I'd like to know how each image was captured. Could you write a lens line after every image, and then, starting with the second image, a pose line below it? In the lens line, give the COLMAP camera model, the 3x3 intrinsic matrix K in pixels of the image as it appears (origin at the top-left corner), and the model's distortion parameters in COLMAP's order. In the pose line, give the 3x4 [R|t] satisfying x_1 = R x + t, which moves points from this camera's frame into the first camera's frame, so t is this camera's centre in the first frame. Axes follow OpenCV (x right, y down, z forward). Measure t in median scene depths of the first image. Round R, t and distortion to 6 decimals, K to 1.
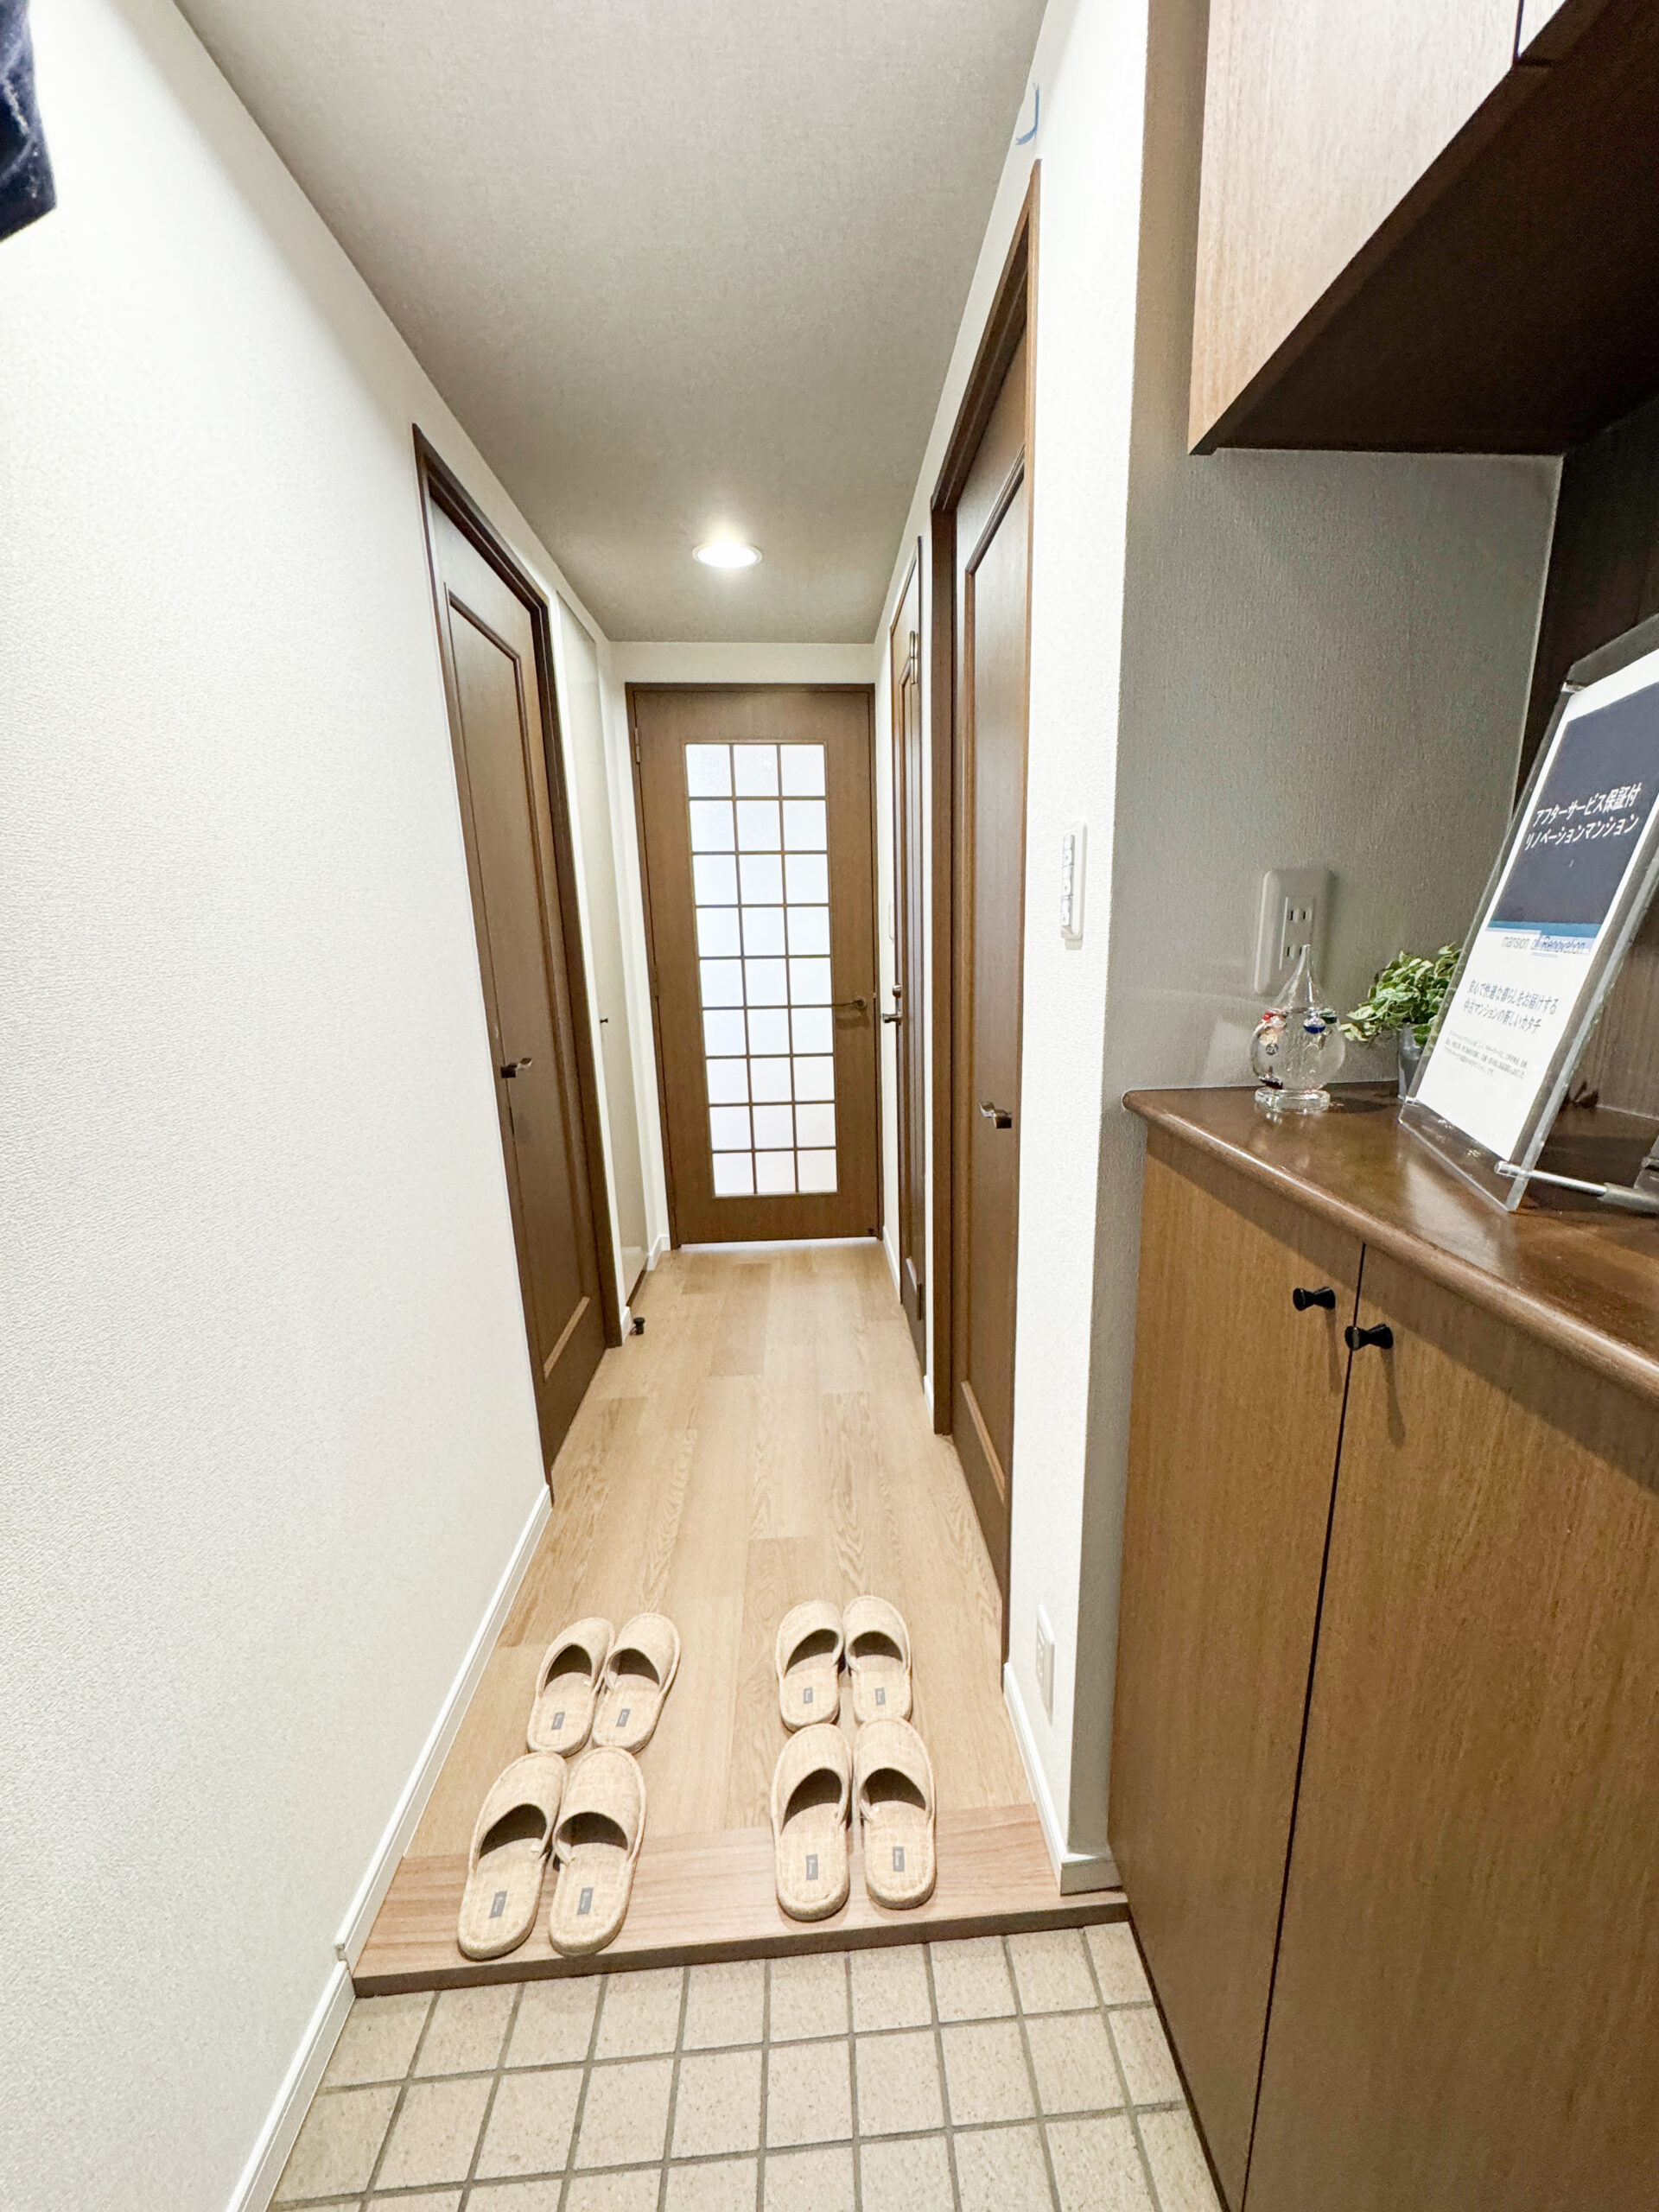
lens RADIAL K [[939.1, 0, 883.7], [0, 939.1, 1172.7], [0, 0, 1]] dist [-0.001268, 0.000000]
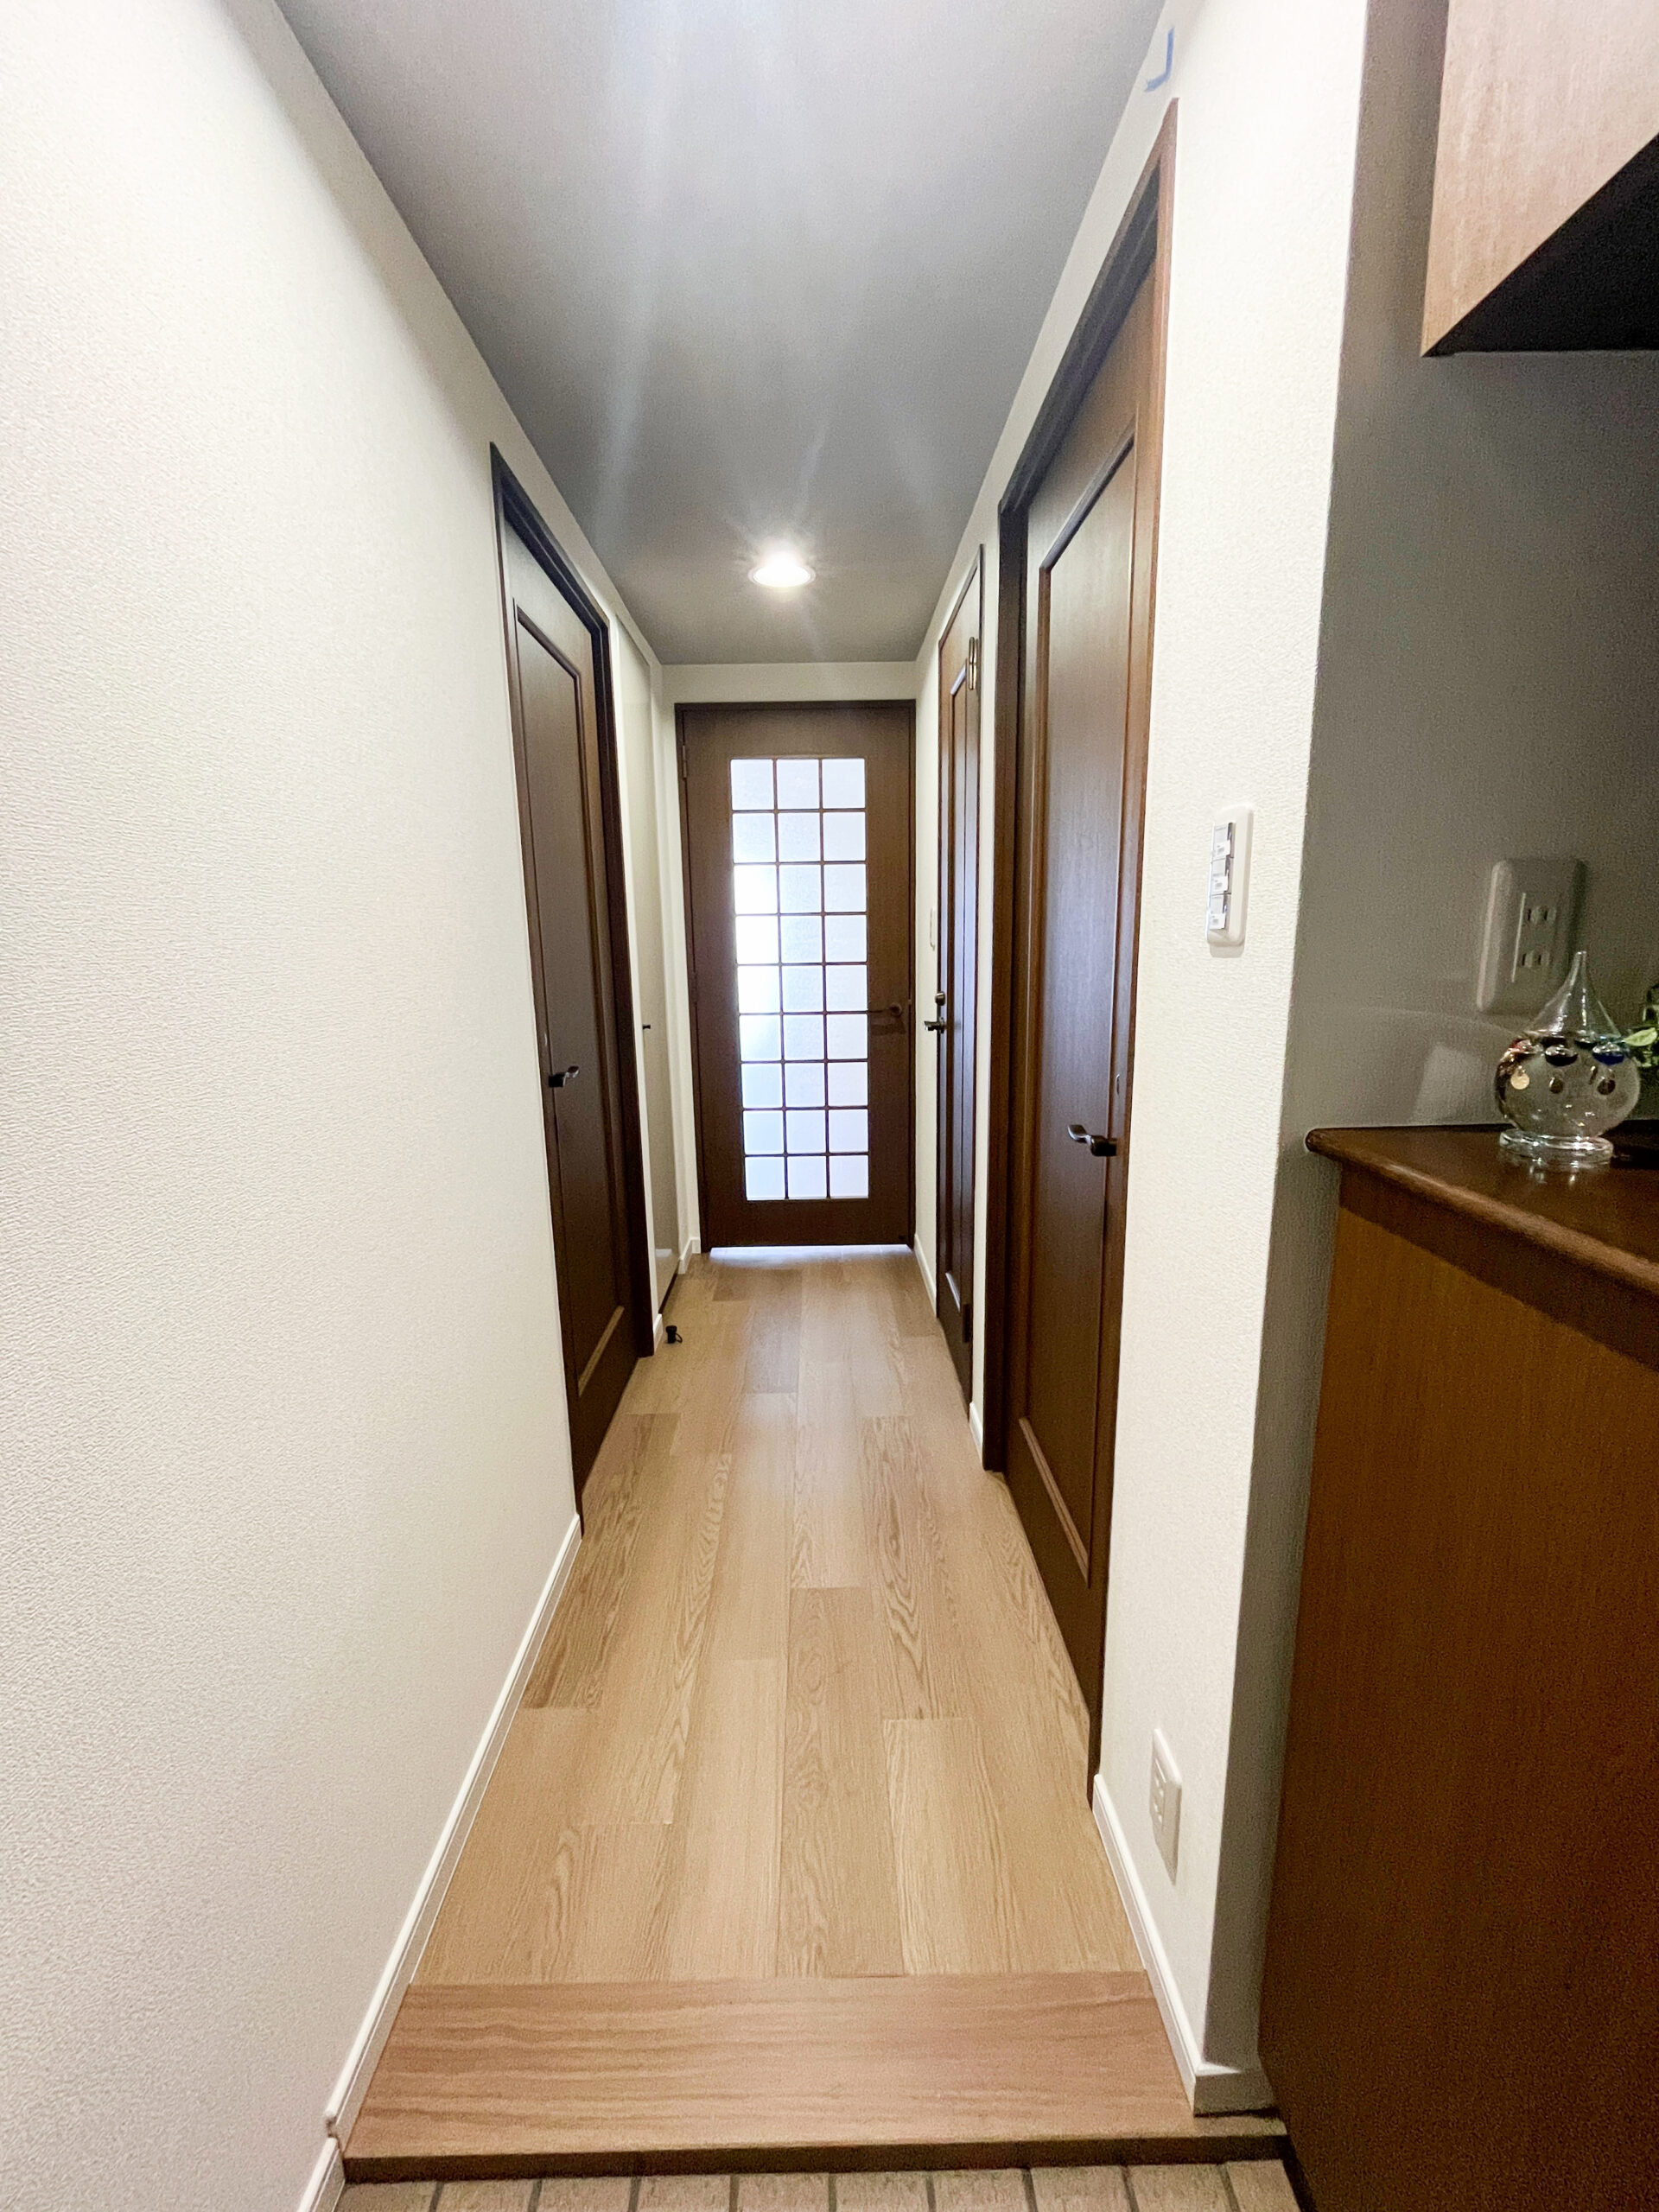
lens RADIAL K [[895.4, 0, 825.4], [0, 895.4, 1103.7], [0, 0, 1]] dist [-0.003437, 0.000572]
pose [[0.997138, 0.012116, -0.074625, -0.046930], [-0.017336, 0.997417, -0.069708, -0.021809], [0.073588, 0.070802, 0.994772, 0.090810]]
